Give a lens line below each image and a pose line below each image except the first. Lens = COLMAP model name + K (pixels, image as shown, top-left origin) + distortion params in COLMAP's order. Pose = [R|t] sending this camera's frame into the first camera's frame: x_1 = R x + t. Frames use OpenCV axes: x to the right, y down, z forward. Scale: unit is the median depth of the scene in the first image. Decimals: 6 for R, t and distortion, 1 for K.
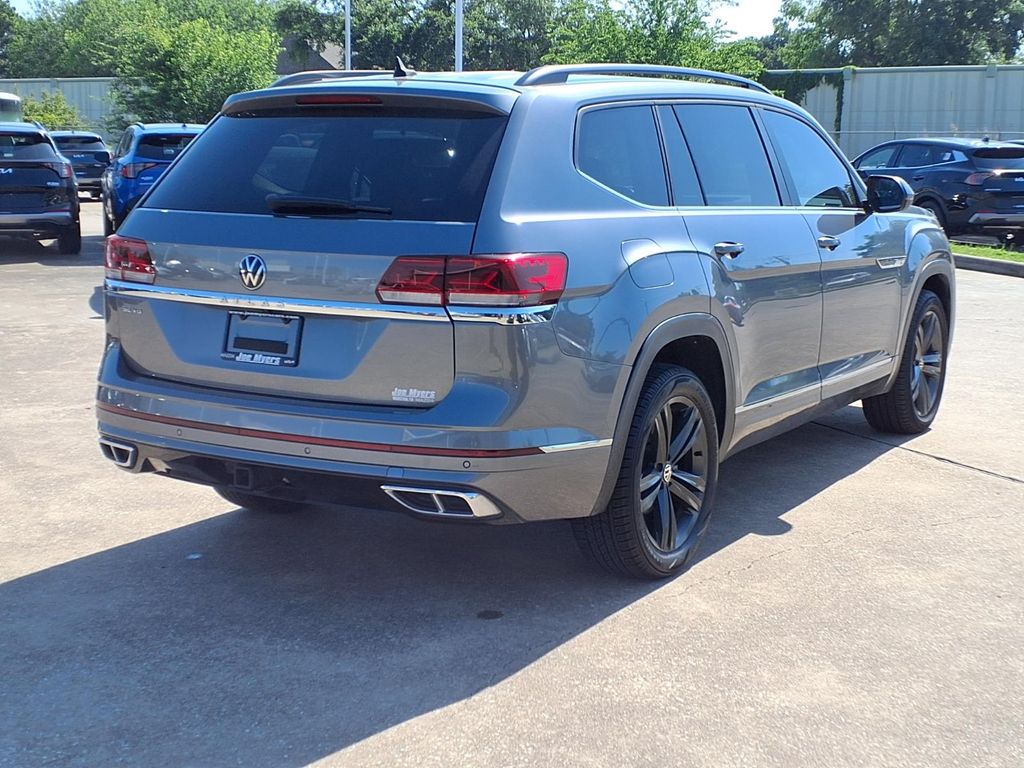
lens RADIAL K [[1460.5, 0, 512.0], [0, 1460.5, 384.0], [0, 0, 1]] dist [0.216981, -0.689578]
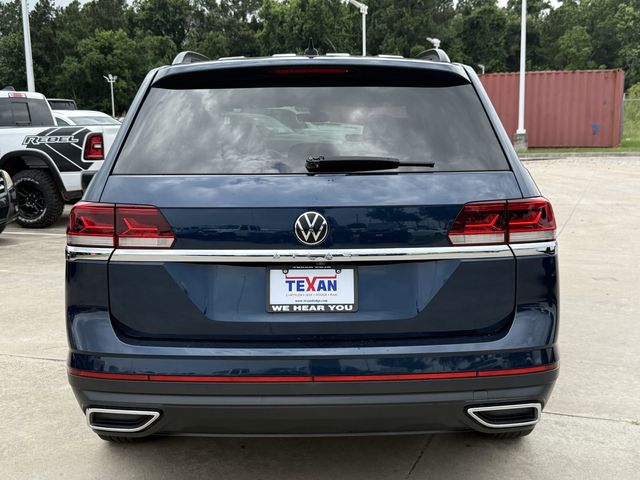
lens RADIAL K [[912.8, 0, 320.0], [0, 912.8, 240.0], [0, 0, 1]] dist [0.216981, -0.689578]
pose [[0.838119, -0.080337, 0.539539, -0.521432], [0.100716, 0.994880, -0.008316, -0.060578], [-0.536108, 0.061310, 0.841920, 0.434332]]
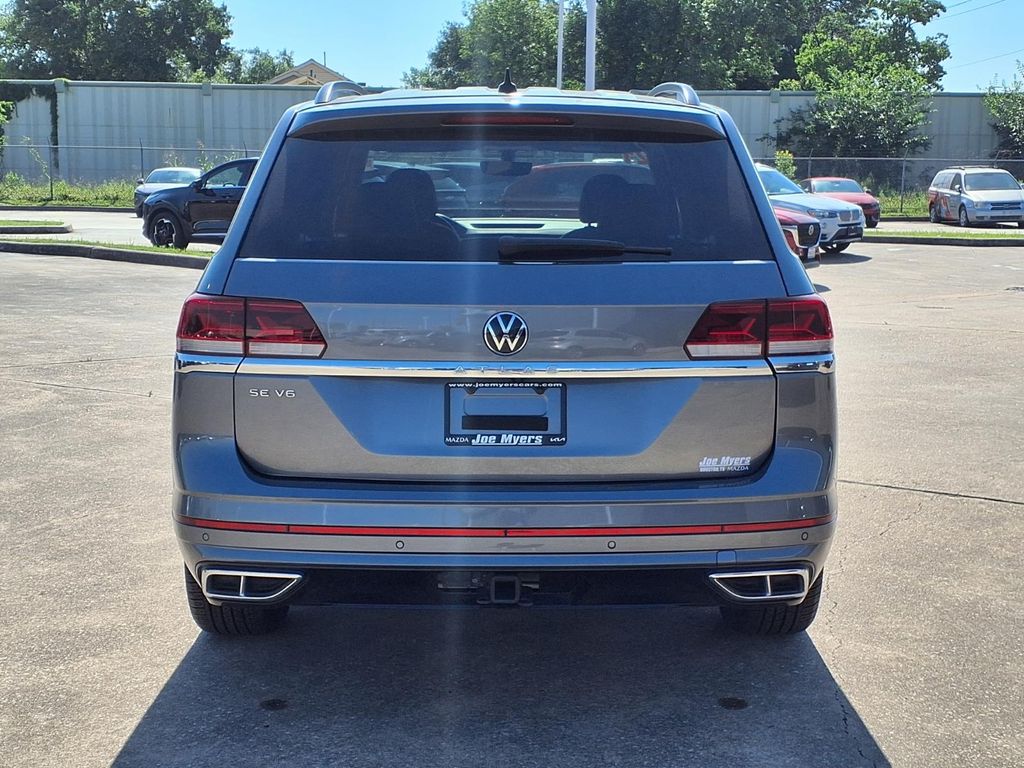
lens RADIAL K [[1460.5, 0, 512.0], [0, 1460.5, 384.0], [0, 0, 1]] dist [0.216981, -0.689578]
pose [[0.841336, -0.083220, 0.534068, -0.595252], [0.088157, 0.995973, 0.016319, -0.060451], [-0.533275, 0.033352, 0.845284, 0.318085]]
